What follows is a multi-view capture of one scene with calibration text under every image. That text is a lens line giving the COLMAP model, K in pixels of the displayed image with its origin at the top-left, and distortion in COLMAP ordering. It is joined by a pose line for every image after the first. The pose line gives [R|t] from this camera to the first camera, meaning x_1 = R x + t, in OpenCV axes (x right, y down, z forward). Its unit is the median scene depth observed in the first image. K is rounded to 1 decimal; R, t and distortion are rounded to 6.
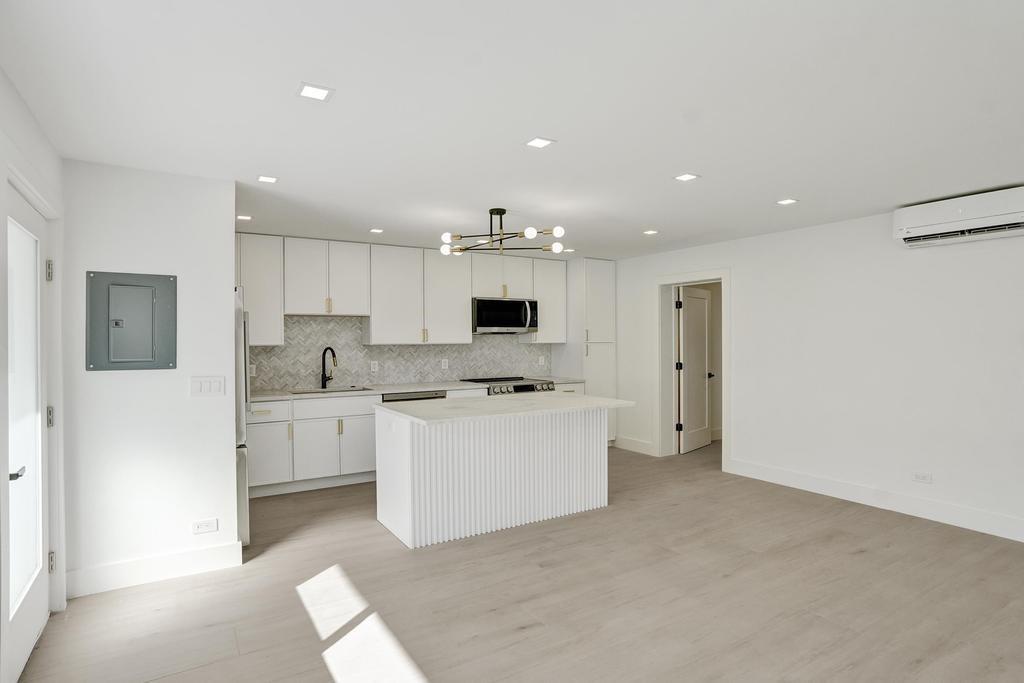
lens RADIAL K [[546.8, 0, 512.0], [0, 546.8, 341.5], [0, 0, 1]] dist [-0.056011, 0.036123]
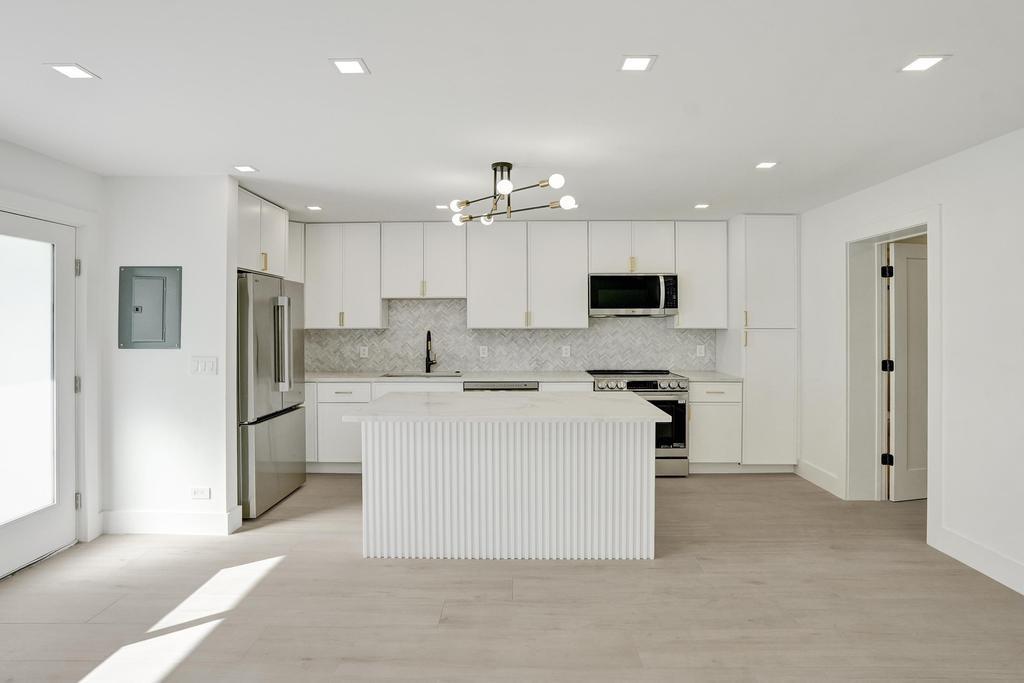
lens RADIAL K [[552.4, 0, 508.3], [0, 552.4, 325.7], [0, 0, 1]] dist [-0.057358, 0.036852]
pose [[0.837265, 0.006389, -0.546759, 0.312418], [-0.005051, 0.999979, 0.003952, -0.003267], [0.546773, -0.000547, 0.837280, 0.231414]]
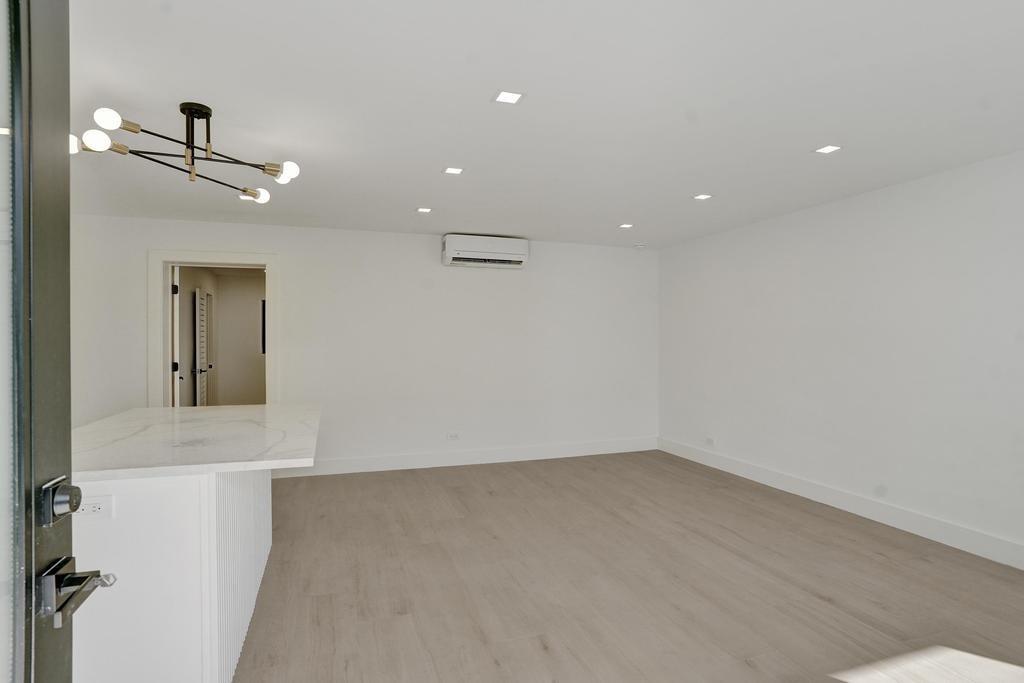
lens RADIAL K [[546.8, 0, 512.0], [0, 546.8, 341.5], [0, 0, 1]] dist [-0.056011, 0.036123]
pose [[0.227876, 0.004038, 0.973682, -0.381270], [0.003333, 0.999982, -0.004927, 0.015870], [-0.973684, 0.004368, 0.227859, 0.381615]]
